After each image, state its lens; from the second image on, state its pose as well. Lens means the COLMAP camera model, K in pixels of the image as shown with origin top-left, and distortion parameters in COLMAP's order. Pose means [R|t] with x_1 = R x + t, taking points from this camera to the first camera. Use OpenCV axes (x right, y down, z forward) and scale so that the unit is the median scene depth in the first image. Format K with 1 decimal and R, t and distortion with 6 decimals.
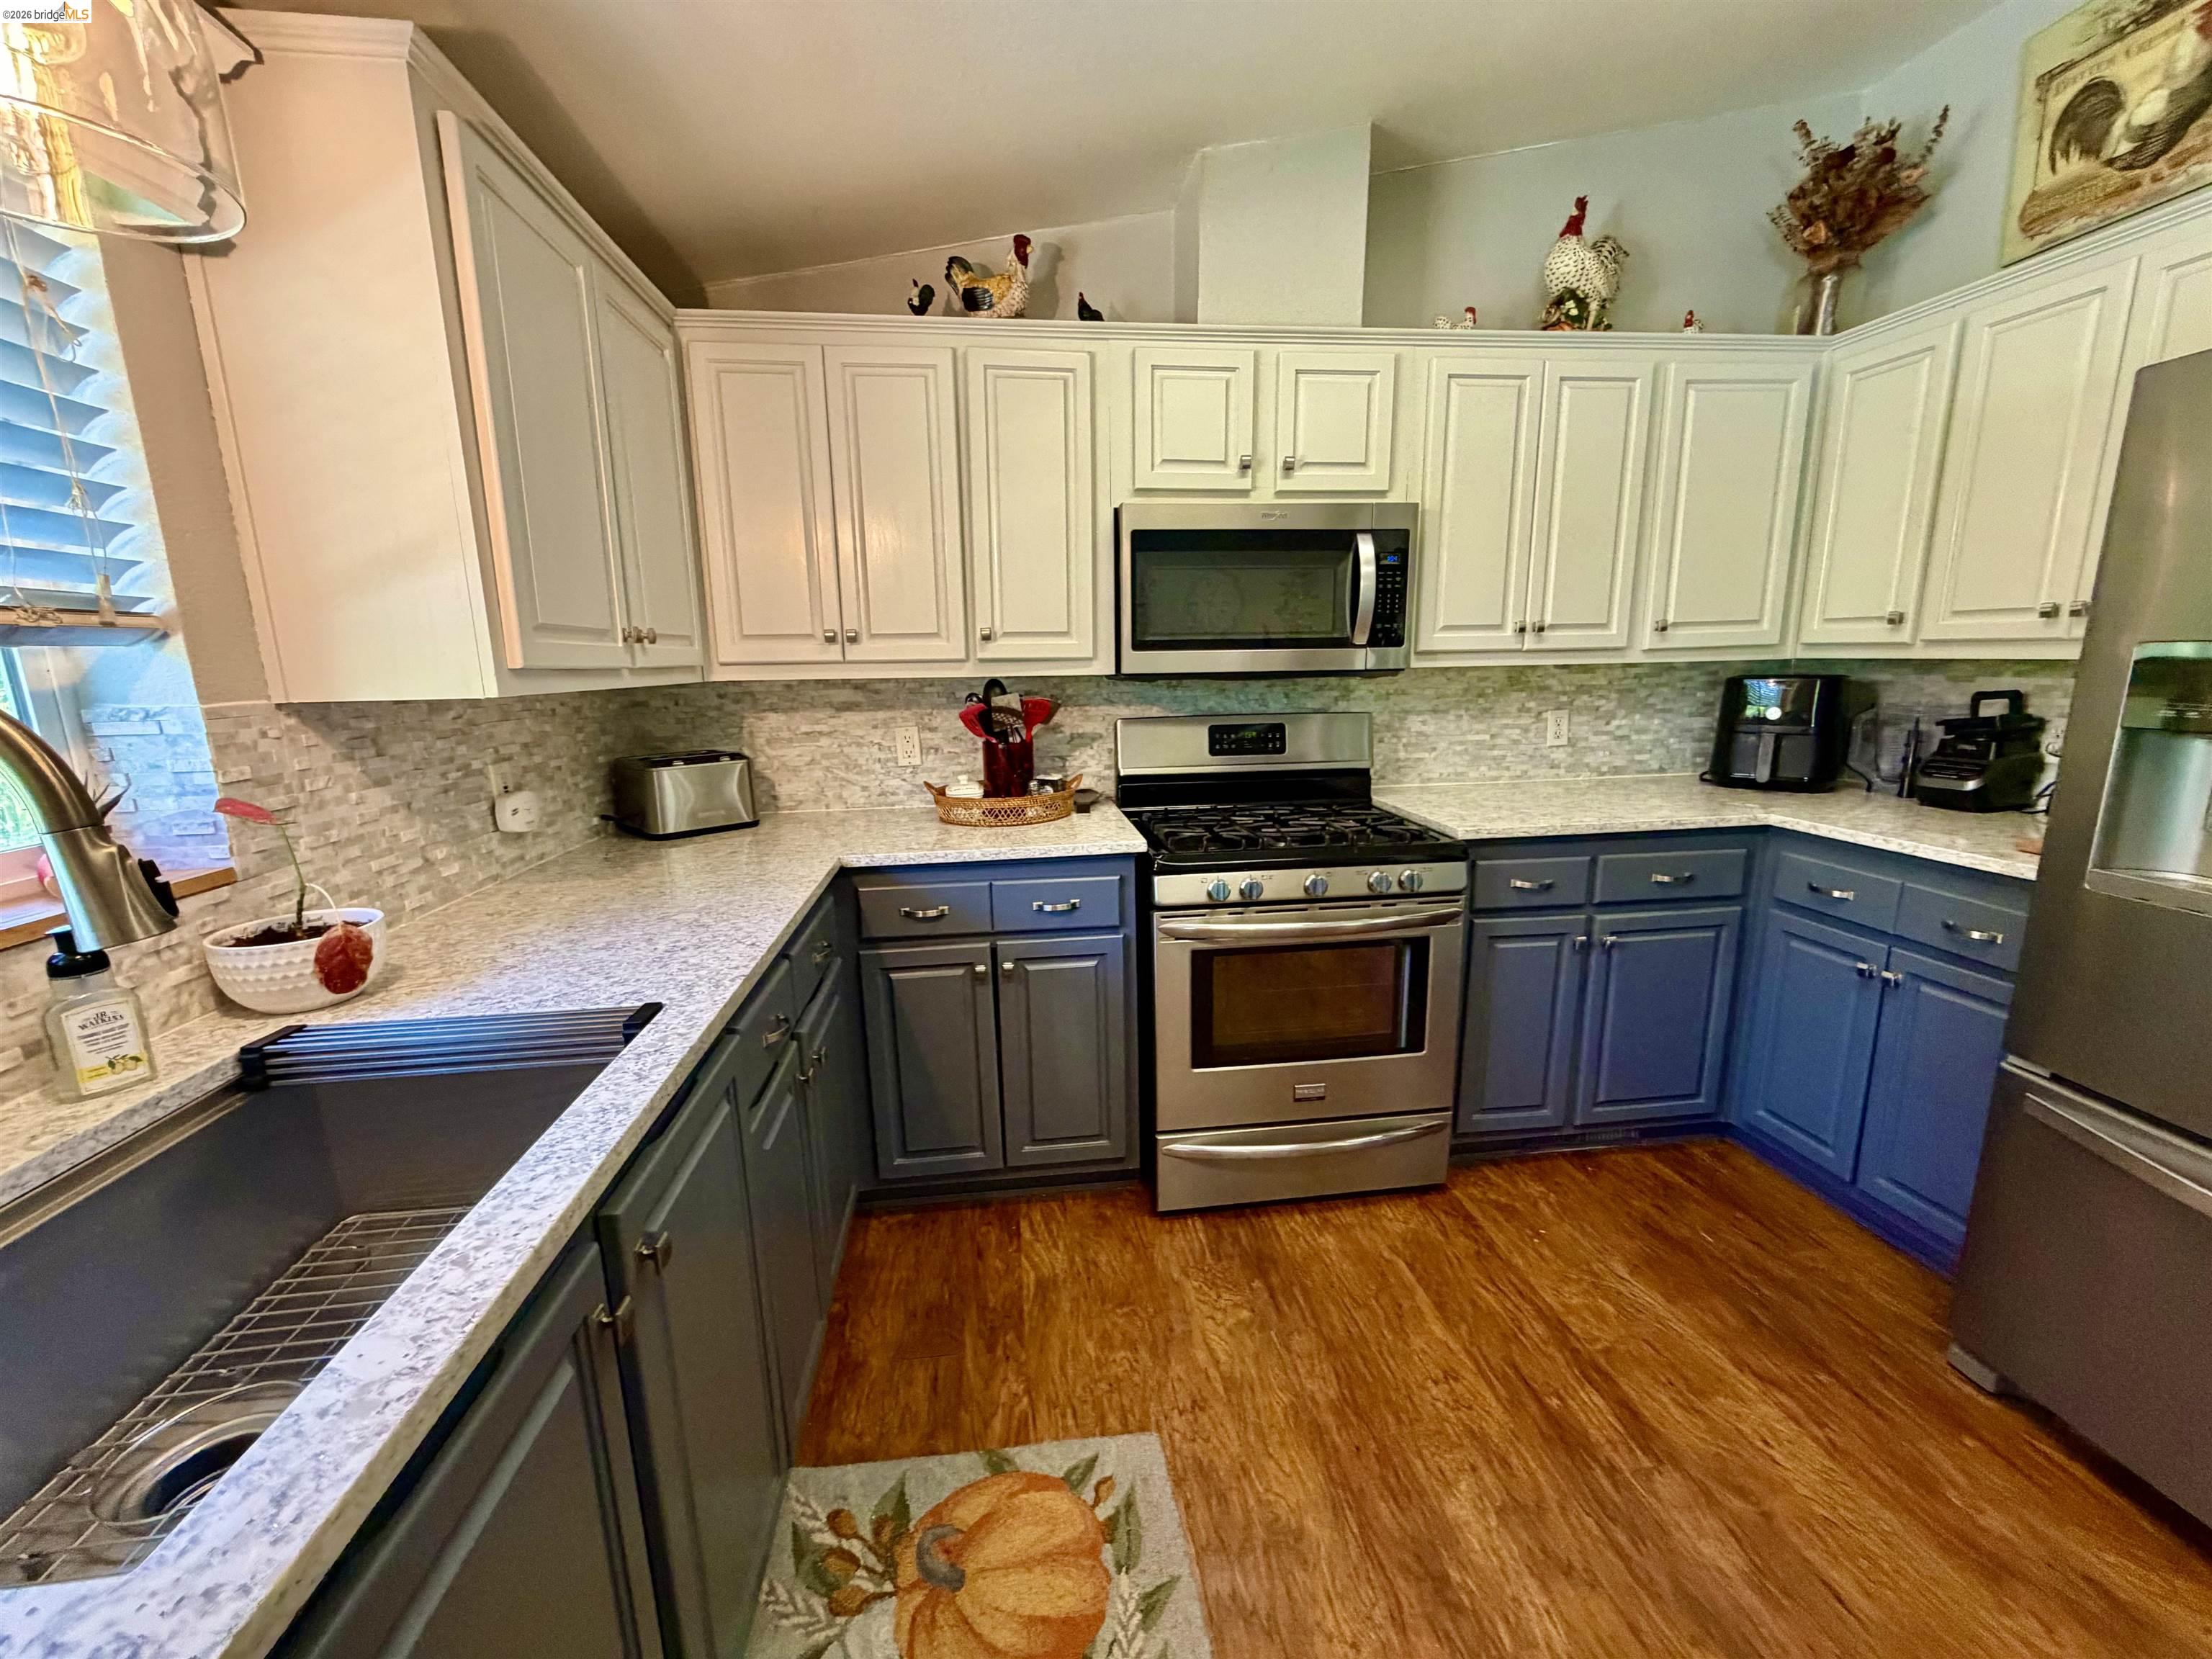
lens RADIAL K [[881.9, 0, 1097.3], [0, 881.9, 835.7], [0, 0, 1]] dist [-0.000428, 0.000261]
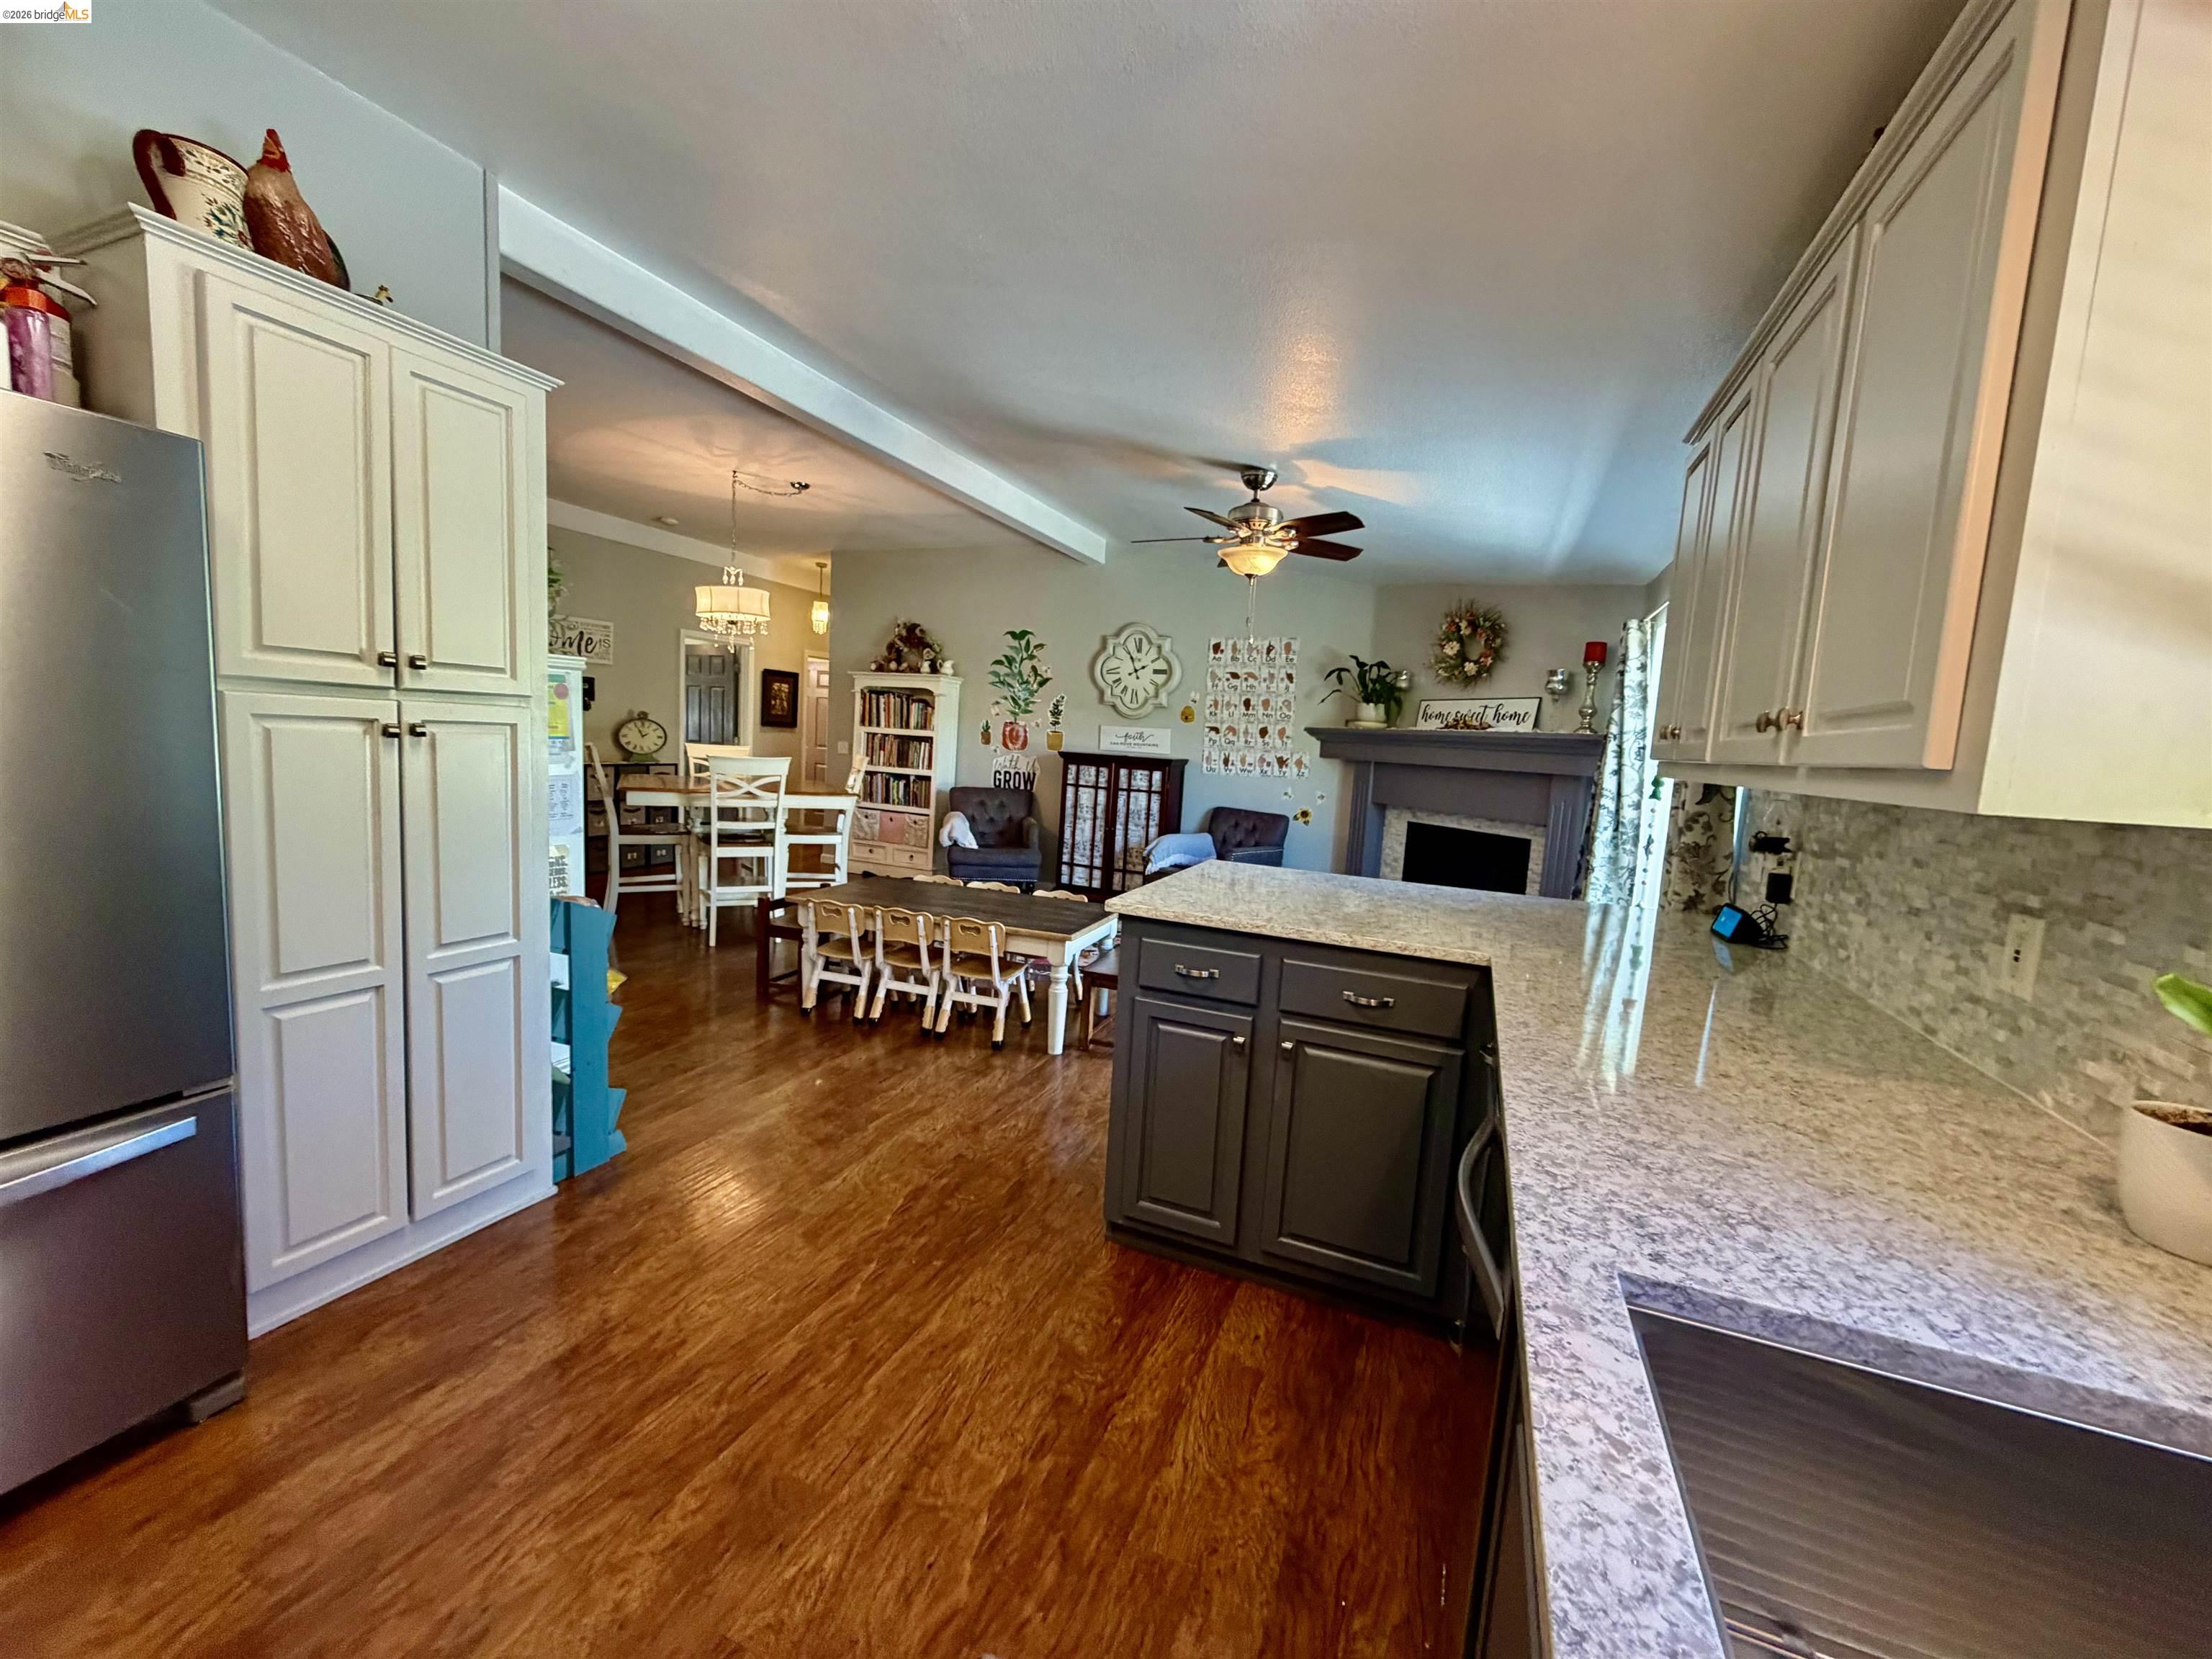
lens RADIAL K [[881.9, 0, 1096.5], [0, 881.9, 834.3], [0, 0, 1]] dist [-0.000428, 0.000261]
pose [[-0.867506, -0.083756, 0.490325, -0.195608], [0.059959, 0.960929, 0.270224, -0.097729], [-0.493800, 0.263820, -0.828589, 0.532439]]
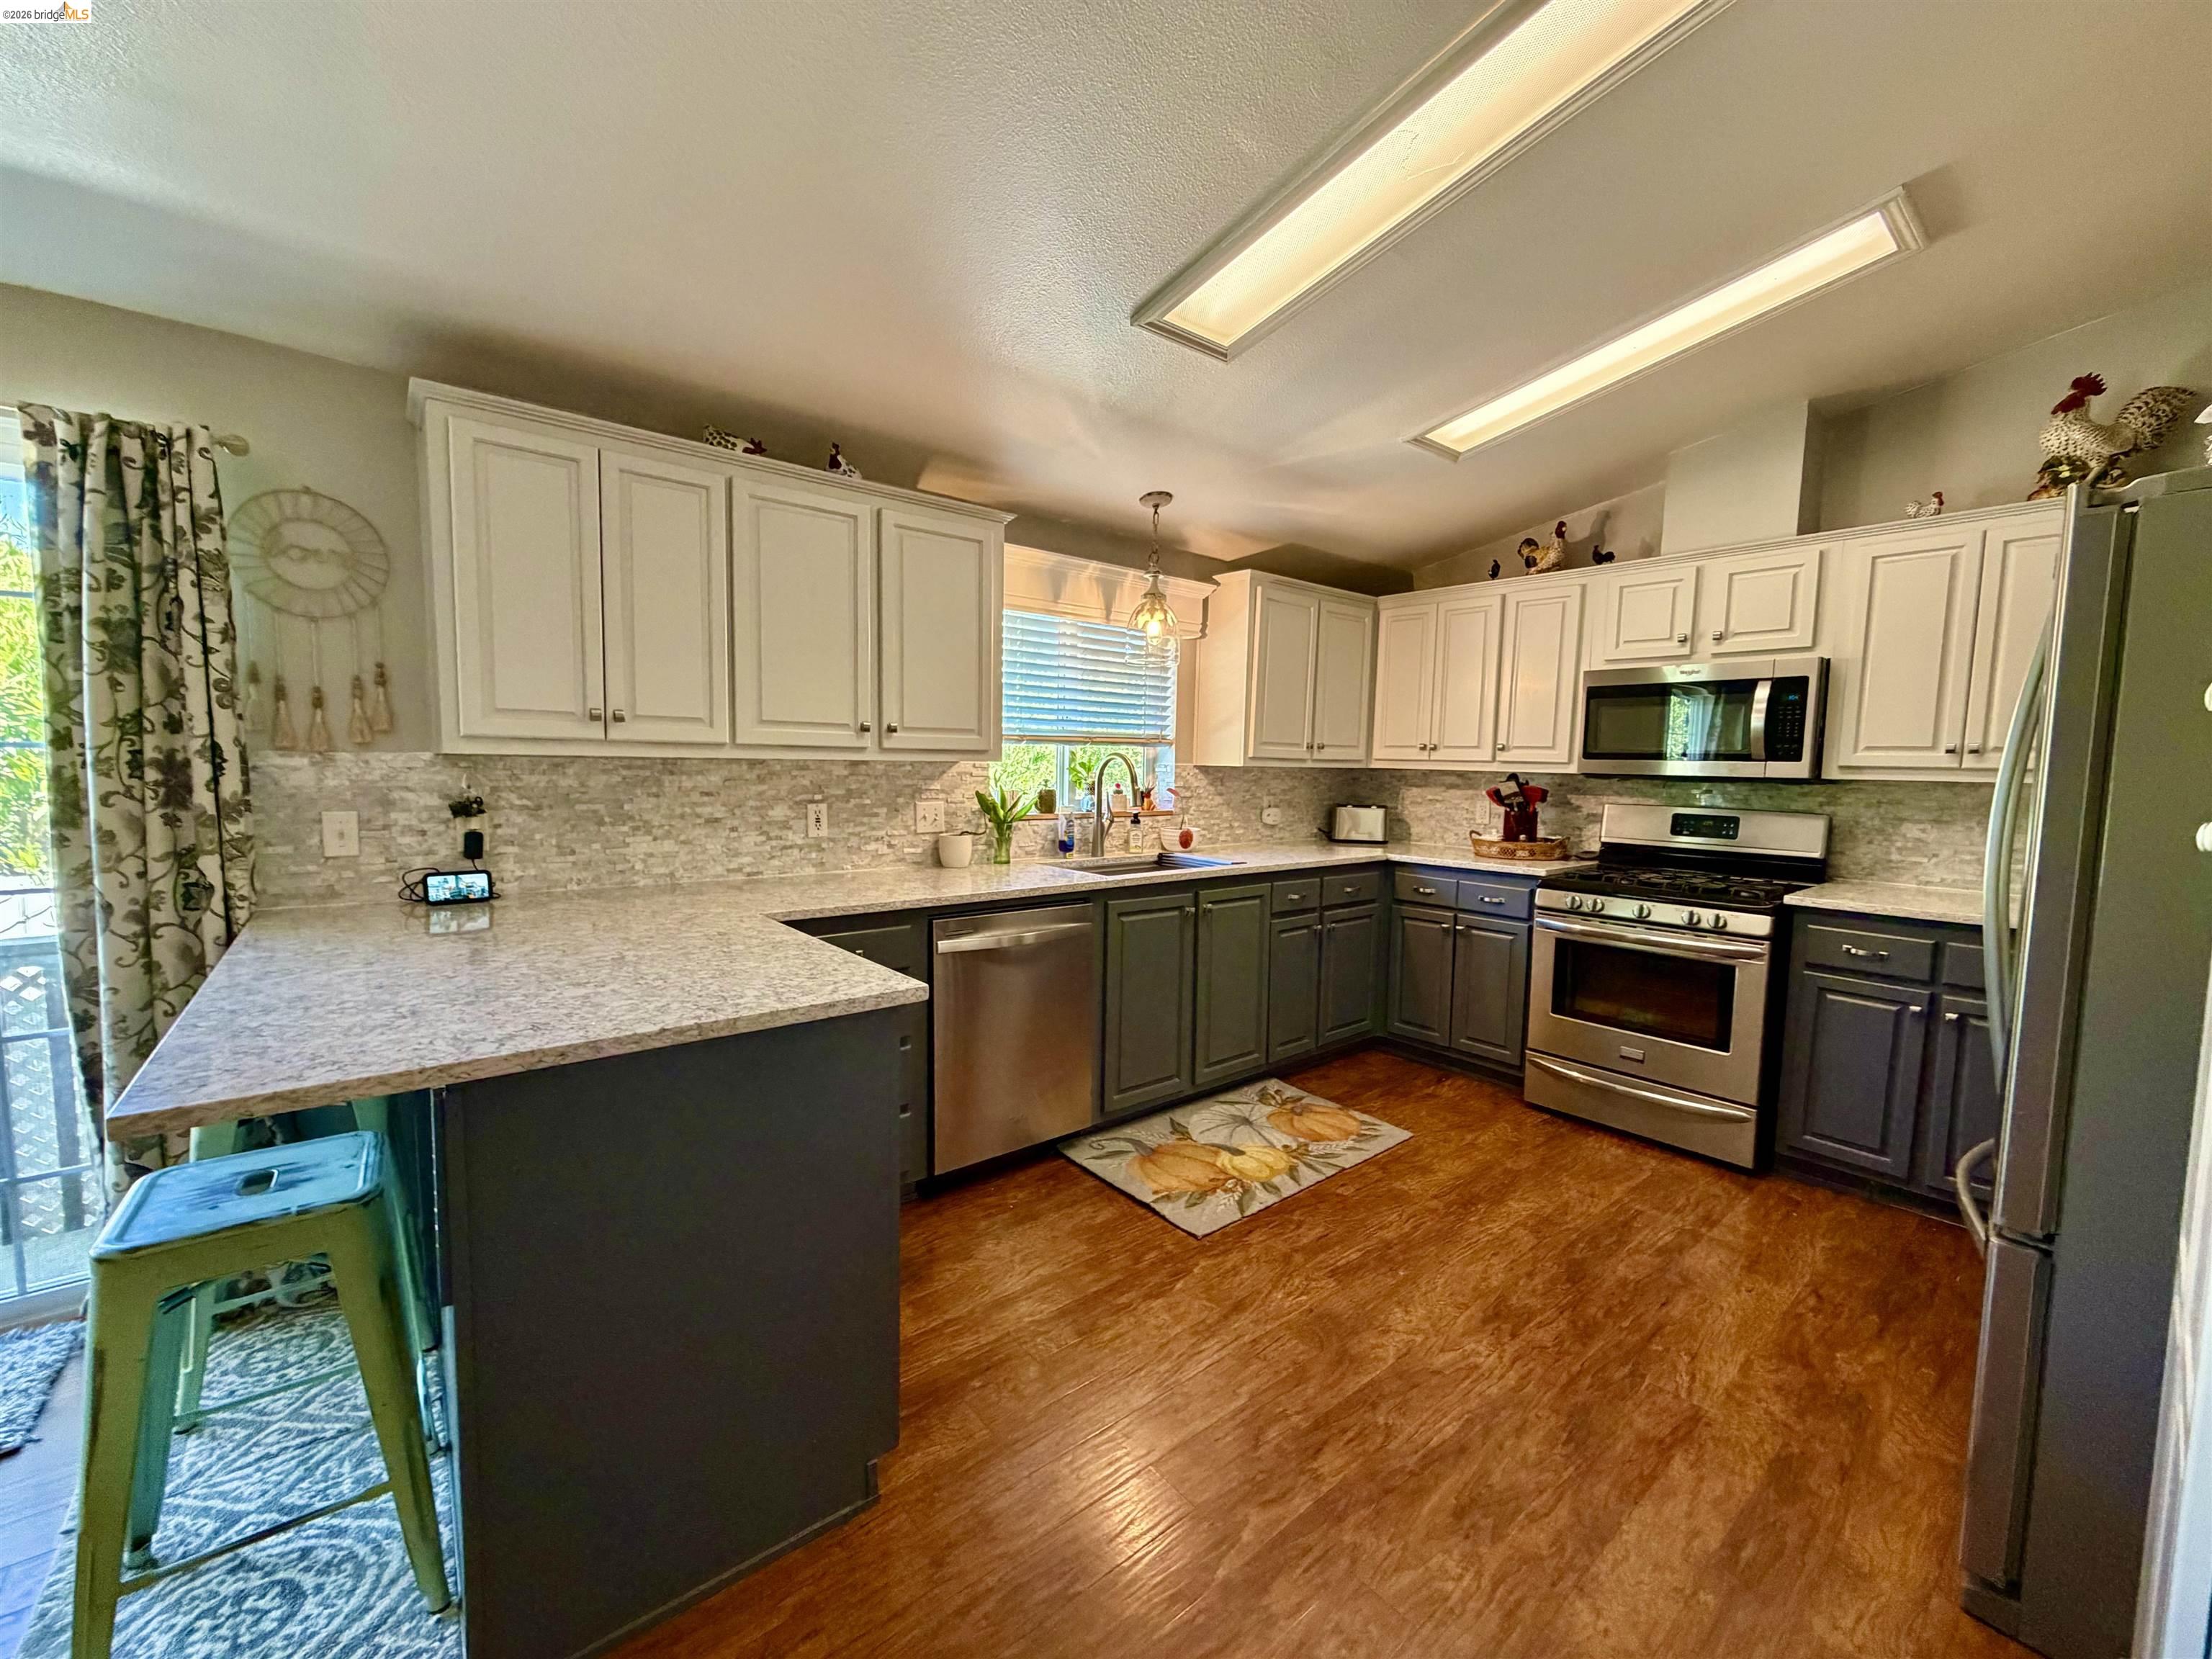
lens RADIAL K [[881.9, 0, 1096.8], [0, 881.9, 836.6], [0, 0, 1]] dist [-0.000428, 0.000261]
pose [[0.536458, 0.102035, -0.837736, 0.949420], [-0.195067, 0.980775, -0.005457, 0.114394], [0.821074, 0.166342, 0.546048, -0.599937]]
